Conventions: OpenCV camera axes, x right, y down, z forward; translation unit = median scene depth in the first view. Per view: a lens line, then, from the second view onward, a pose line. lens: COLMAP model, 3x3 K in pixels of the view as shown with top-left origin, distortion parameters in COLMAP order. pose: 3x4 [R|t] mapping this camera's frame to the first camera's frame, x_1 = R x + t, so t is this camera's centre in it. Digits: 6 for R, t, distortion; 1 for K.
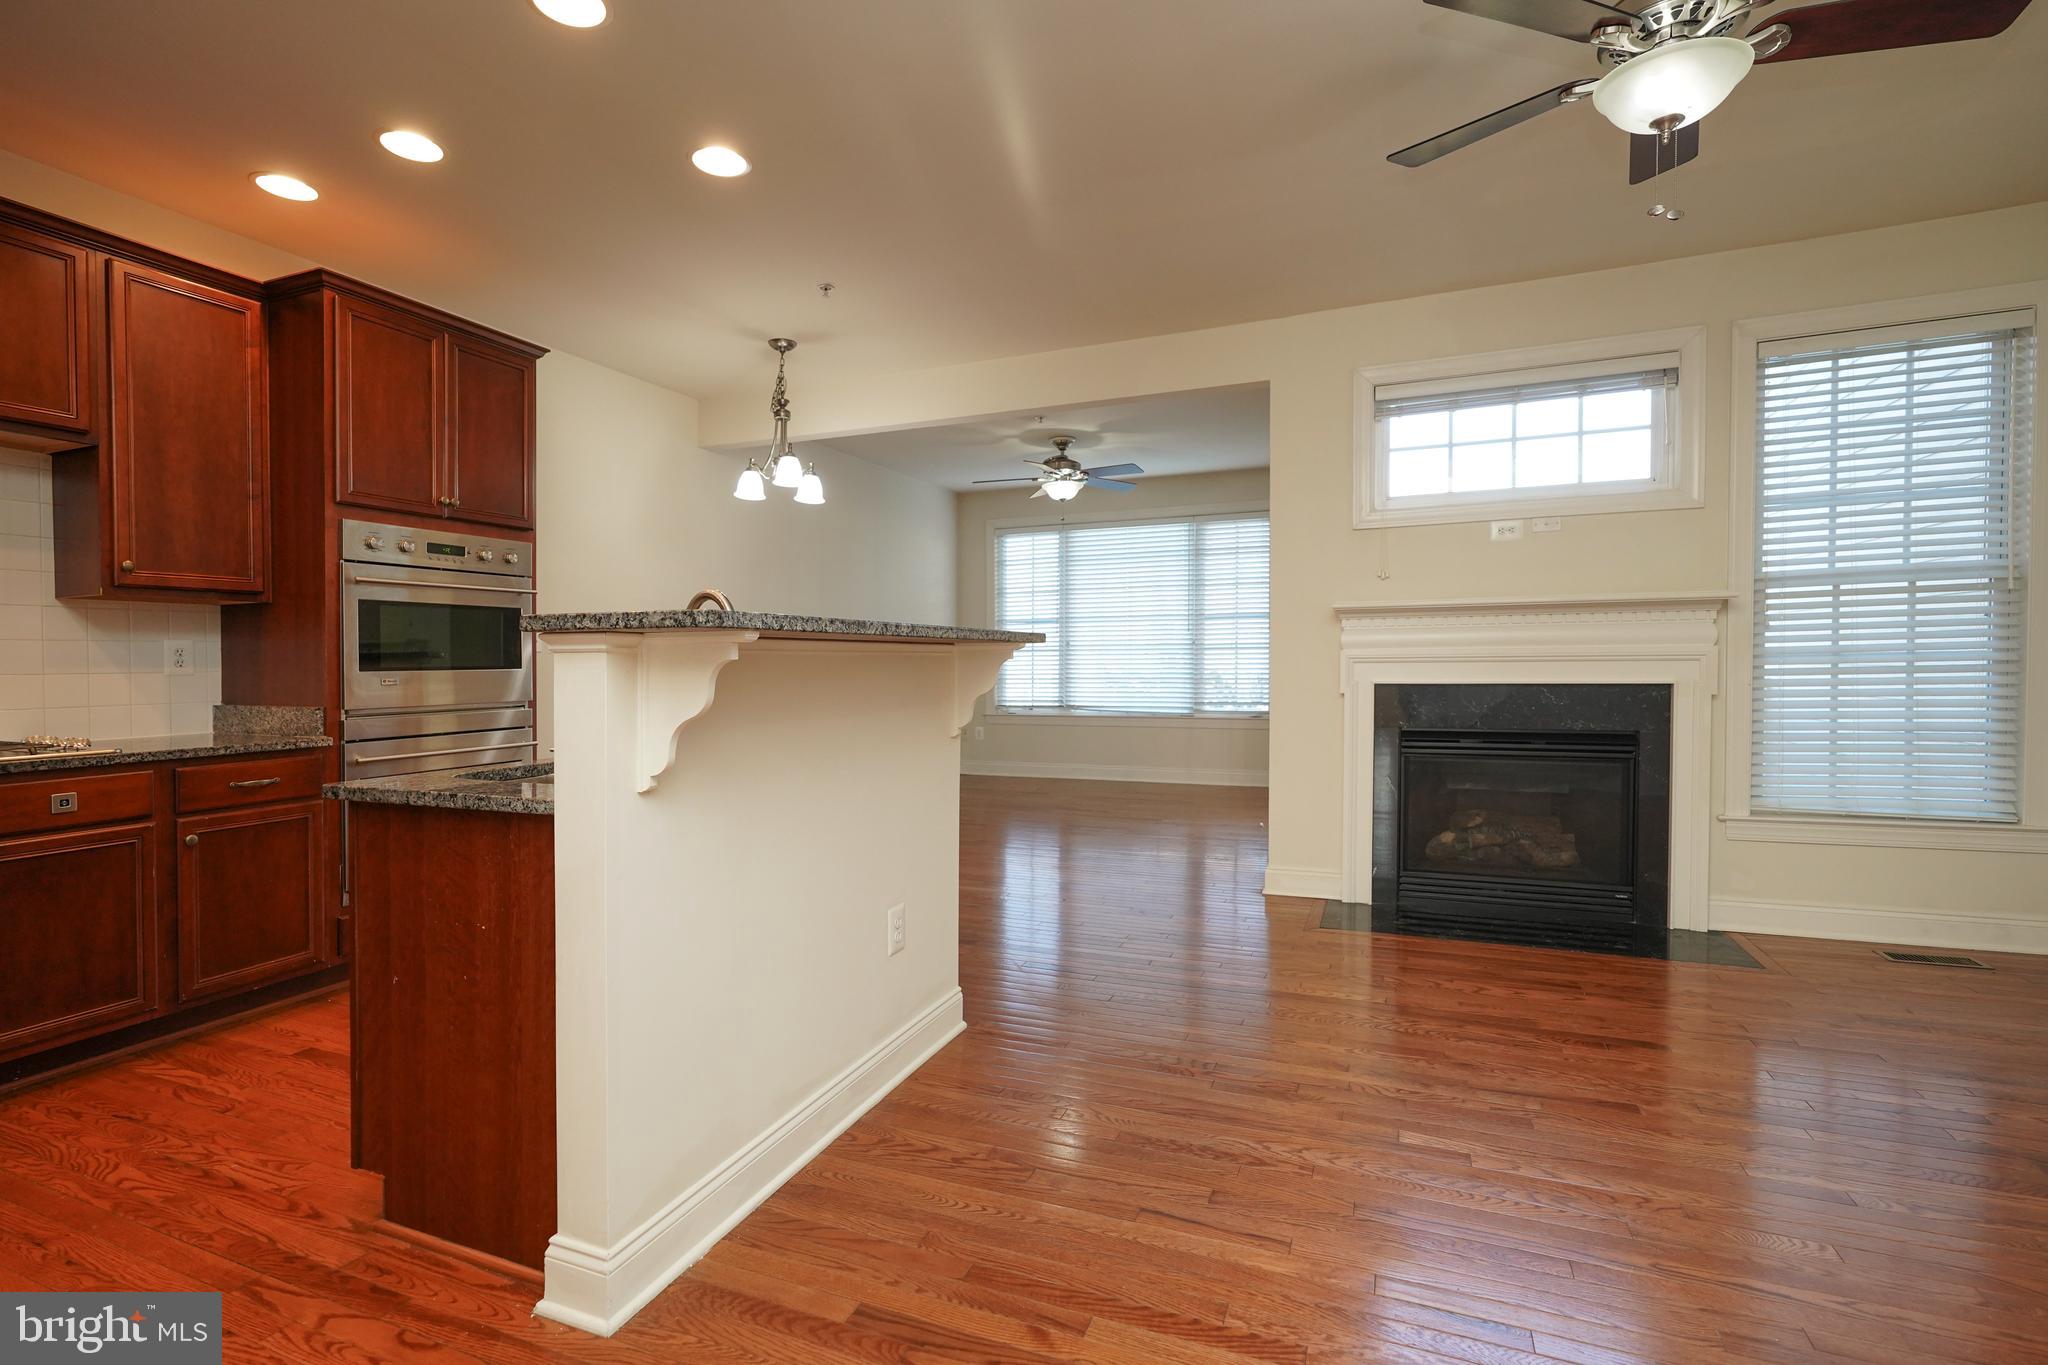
lens RADIAL K [[938.7, 0, 1014.3], [0, 938.7, 651.4], [0, 0, 1]] dist [-0.002799, -0.000407]
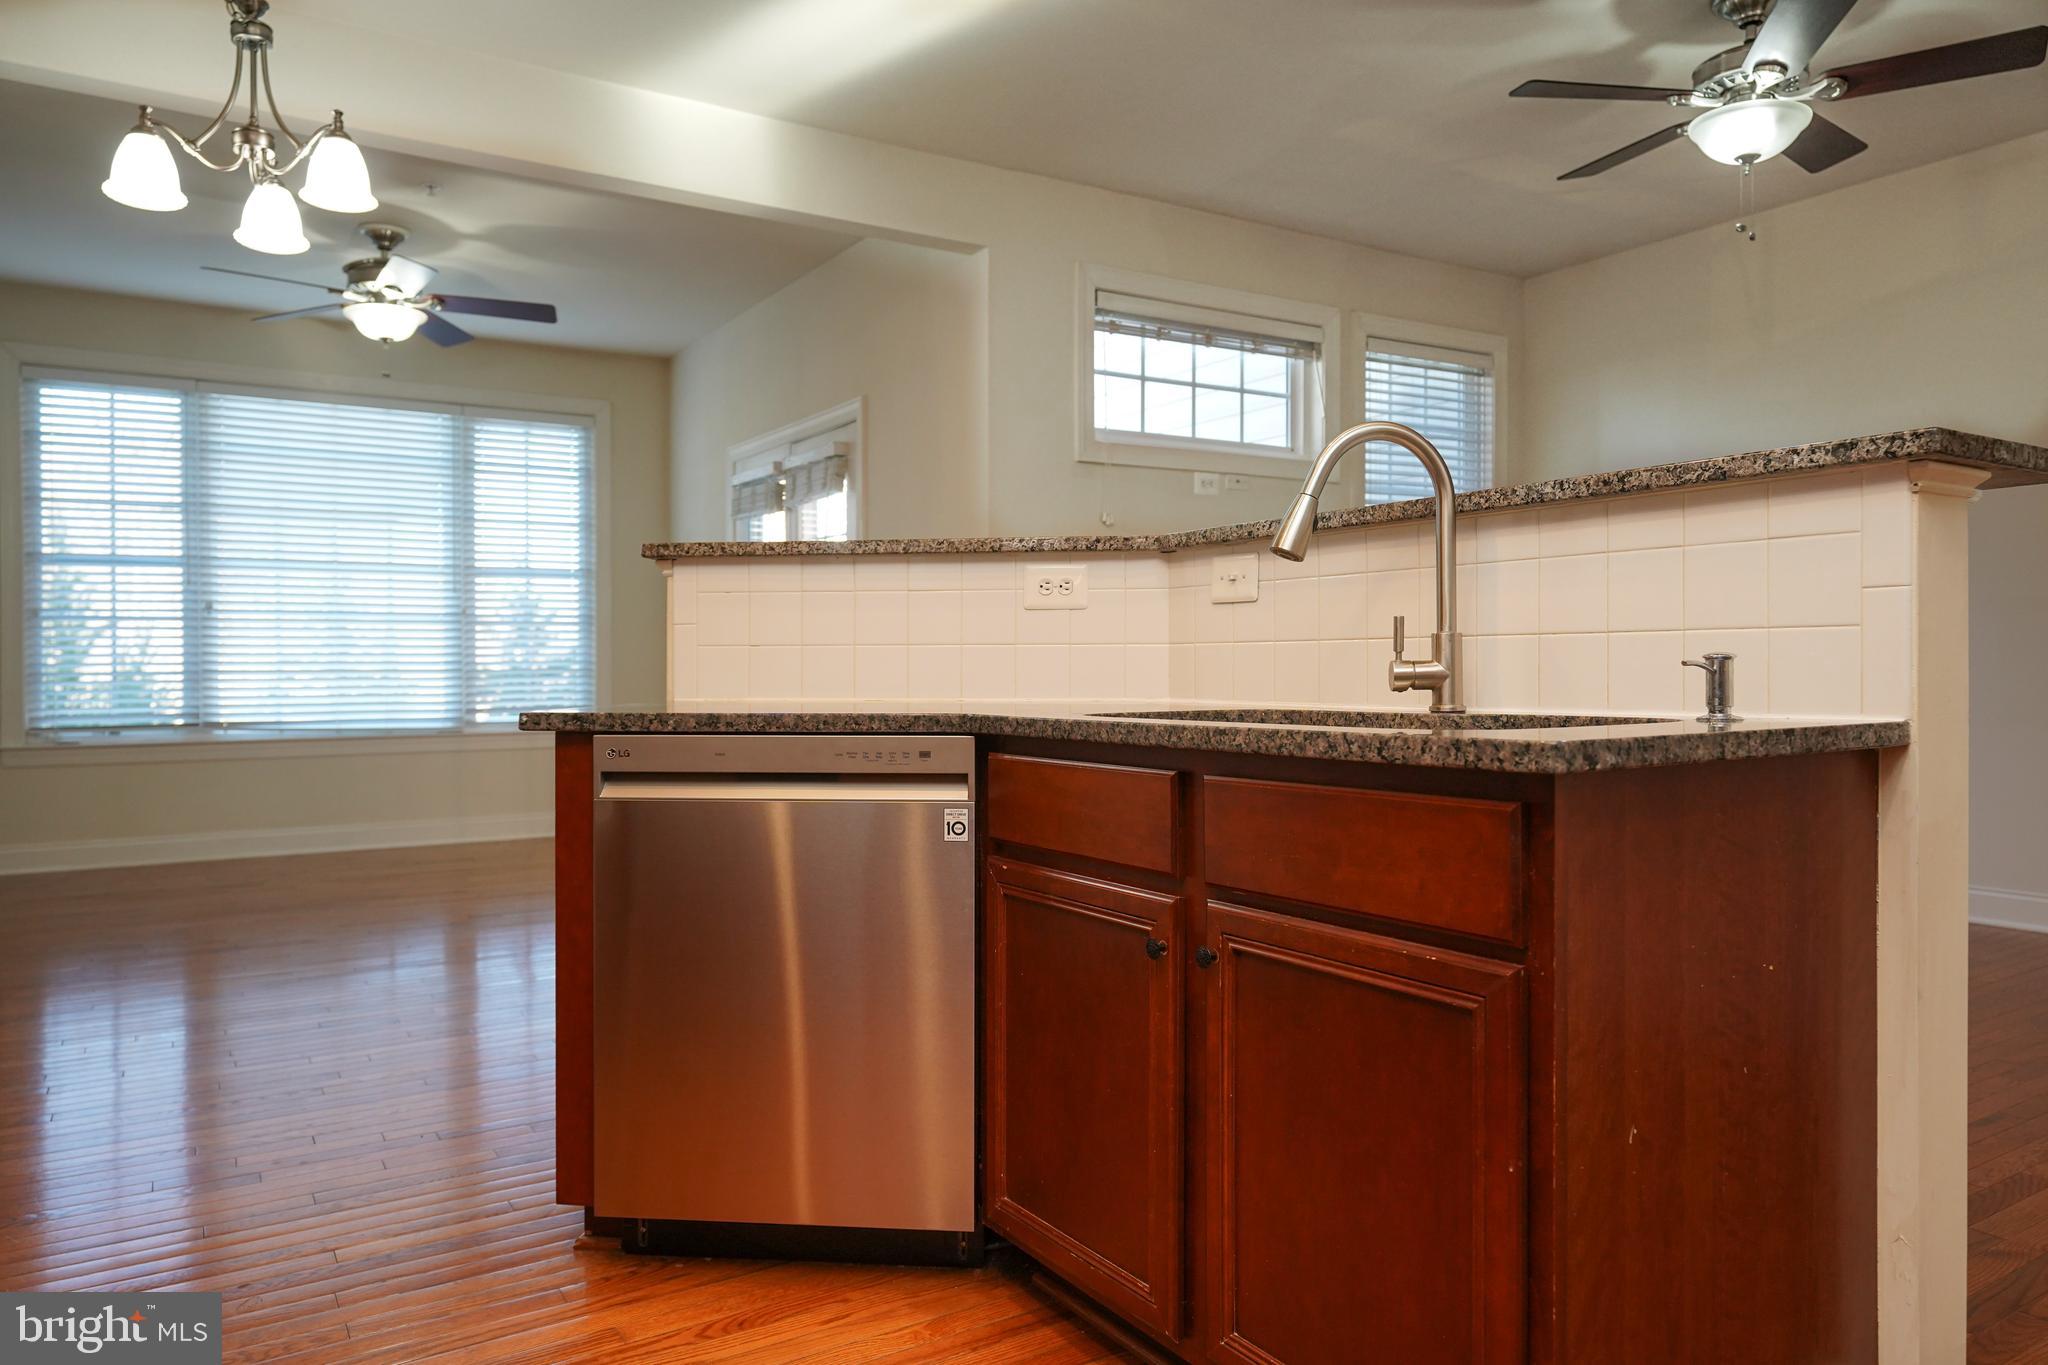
lens RADIAL K [[1339.9, 0, 1024.0], [0, 1339.9, 682.5], [0, 0, 1]] dist [-0.001417, -0.001251]
pose [[0.577463, -0.005042, 0.816401, -0.313324], [-0.006480, 0.999921, 0.010759, 0.025025], [-0.816391, -0.011503, 0.577385, 0.191910]]
